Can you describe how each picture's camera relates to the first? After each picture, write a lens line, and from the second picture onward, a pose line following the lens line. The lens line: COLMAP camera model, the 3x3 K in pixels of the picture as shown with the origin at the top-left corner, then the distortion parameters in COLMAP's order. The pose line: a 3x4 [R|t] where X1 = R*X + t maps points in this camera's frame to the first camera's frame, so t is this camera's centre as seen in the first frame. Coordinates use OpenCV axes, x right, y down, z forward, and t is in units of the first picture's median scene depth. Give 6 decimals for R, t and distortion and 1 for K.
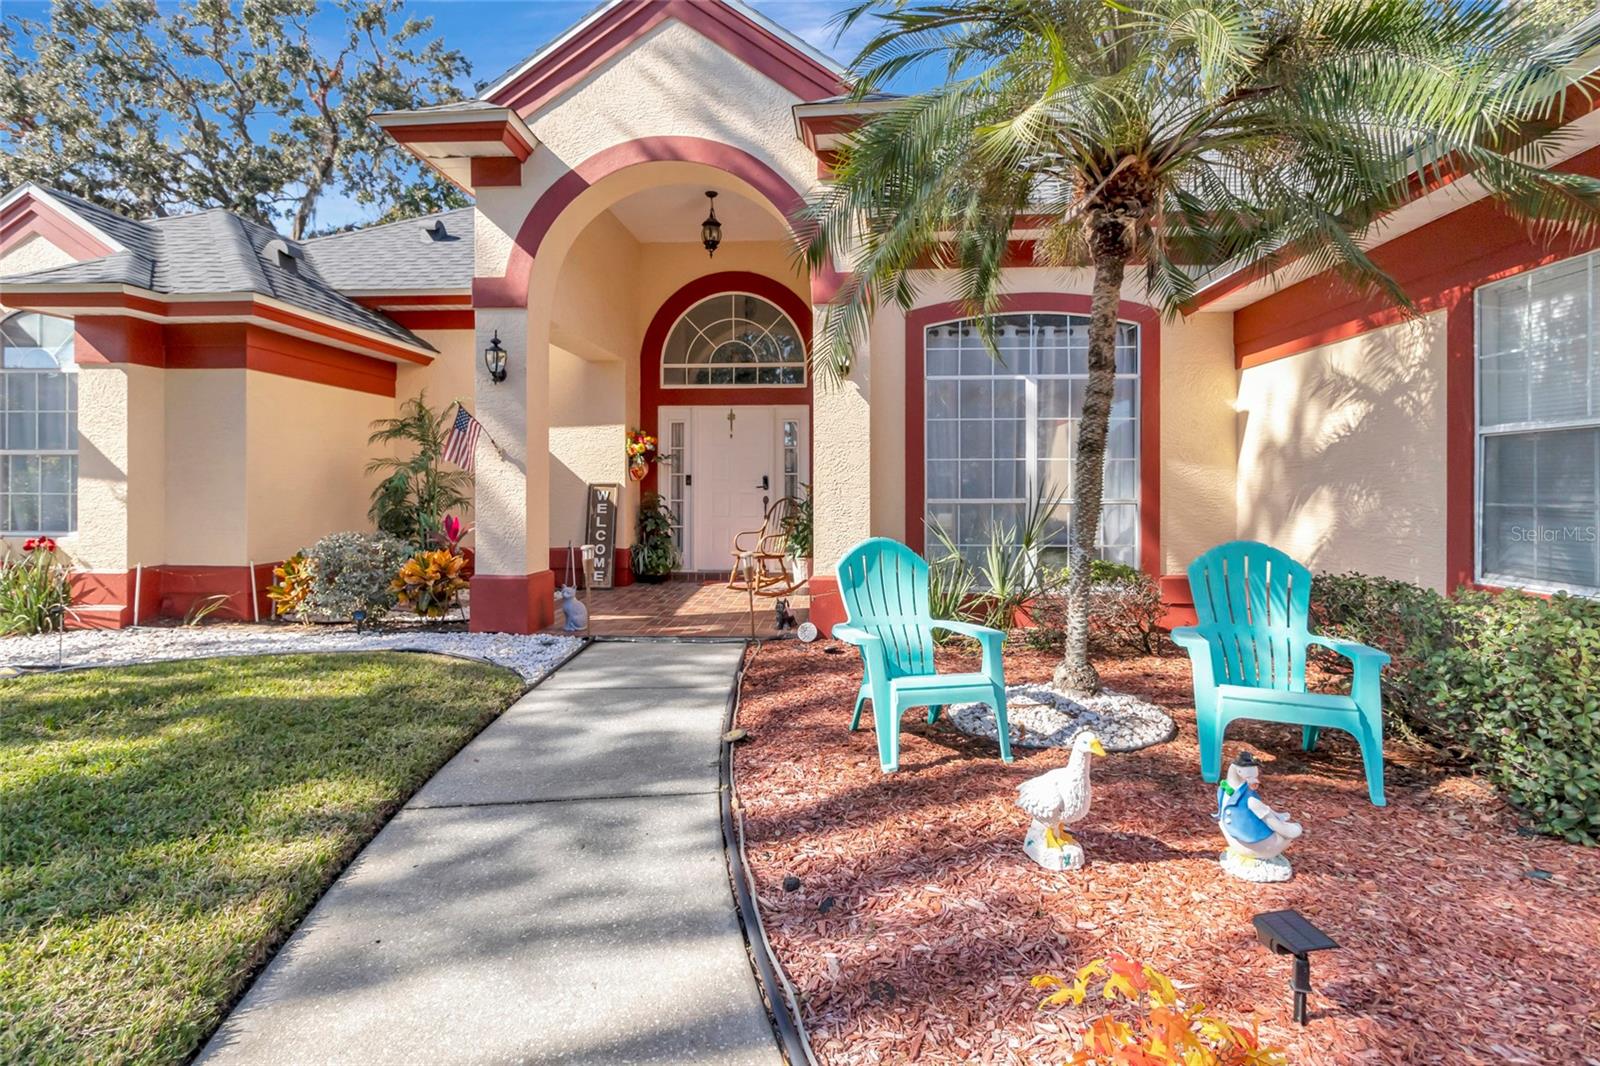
lens RADIAL K [[721.9, 0, 791.5], [0, 721.9, 493.8], [0, 0, 1]] dist [0.004931, -0.000242]
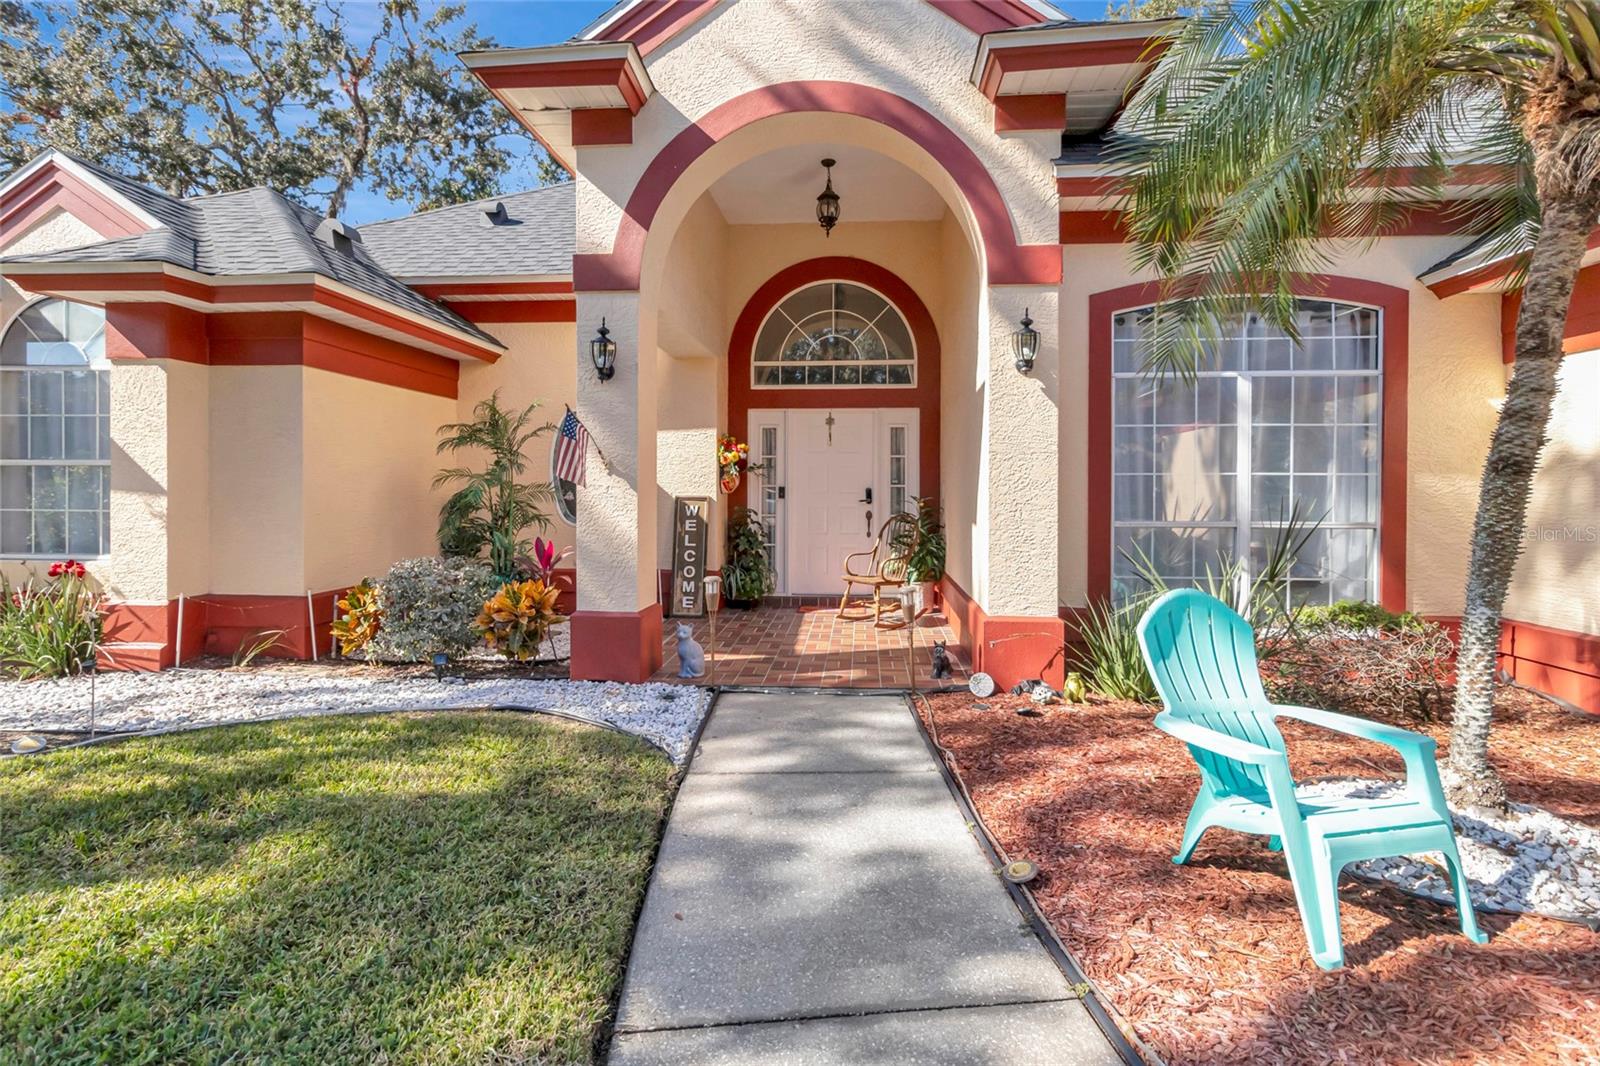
lens RADIAL K [[721.9, 0, 788.7], [0, 721.9, 502.8], [0, 0, 1]] dist [0.004931, -0.000242]
pose [[0.999789, 0.003189, -0.020269, -0.163876], [-0.003026, 0.999963, 0.008063, -0.019194], [0.020294, -0.008000, 0.999762, 0.158488]]
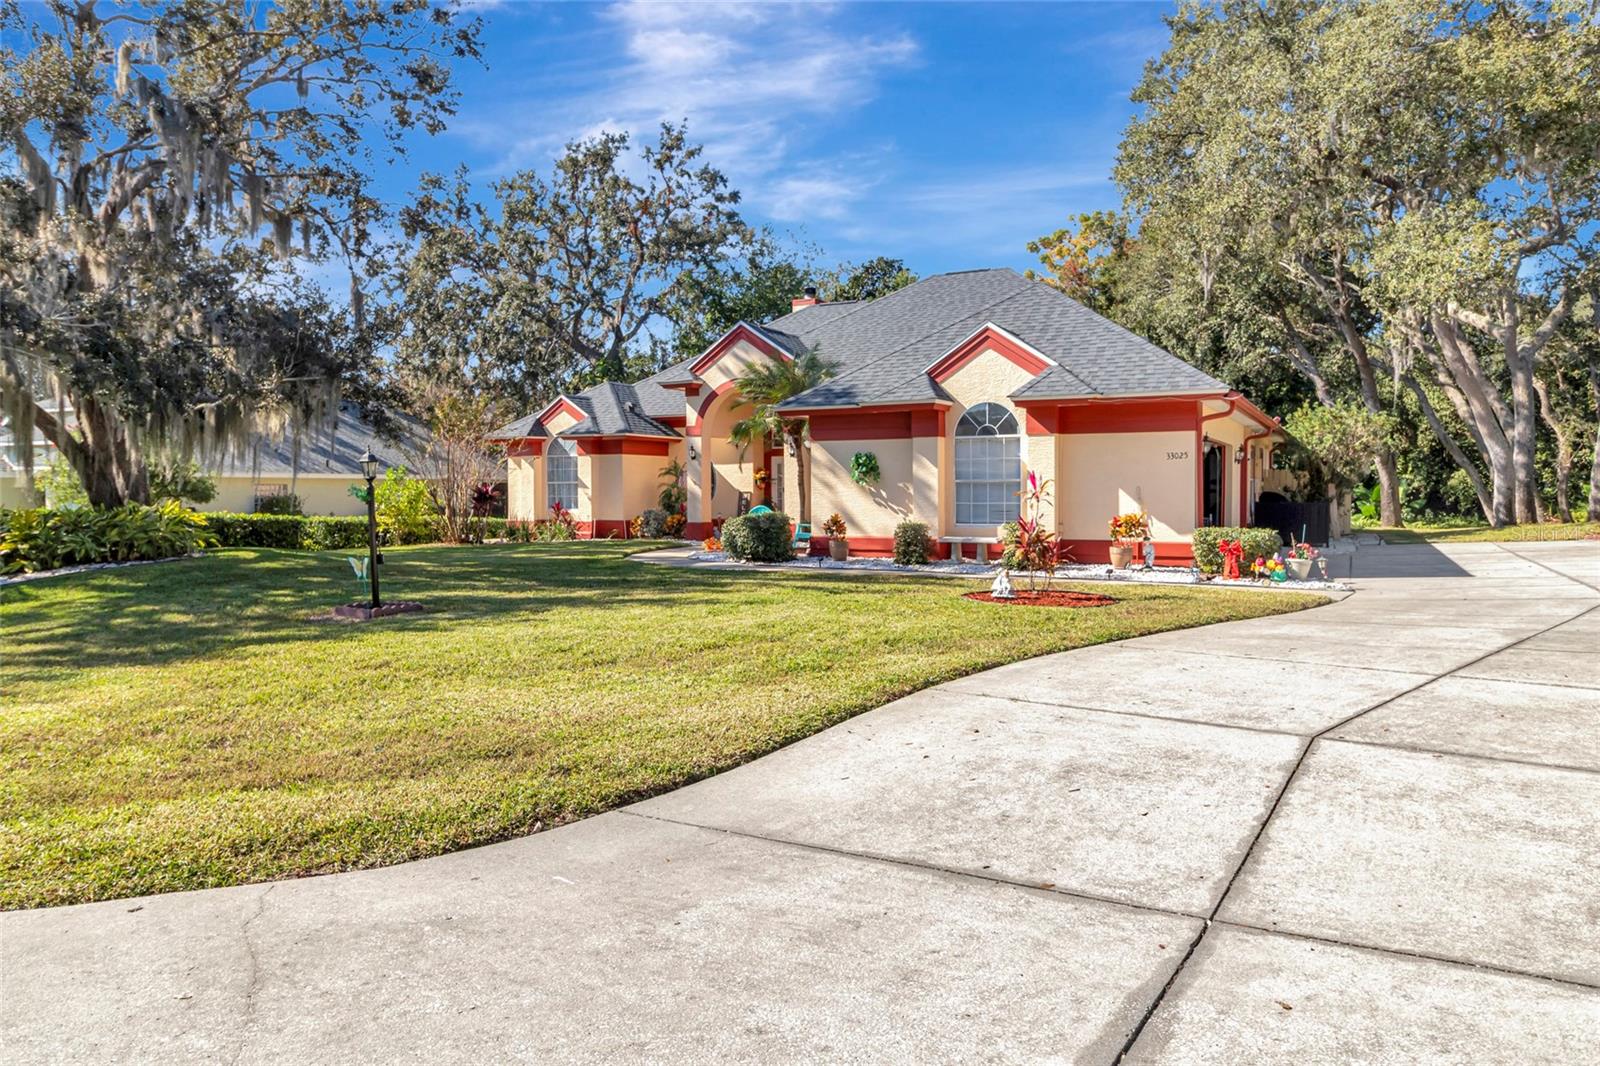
lens RADIAL K [[1154.7, 0, 799.5], [0, 1154.7, 530.8], [0, 0, 1]] dist [0.000728, -0.000068]
pose [[0.912525, 0.006076, -0.408975, 1.903072], [0.001463, 0.999835, 0.018119, 0.059852], [0.409018, -0.017132, 0.912366, -3.117039]]
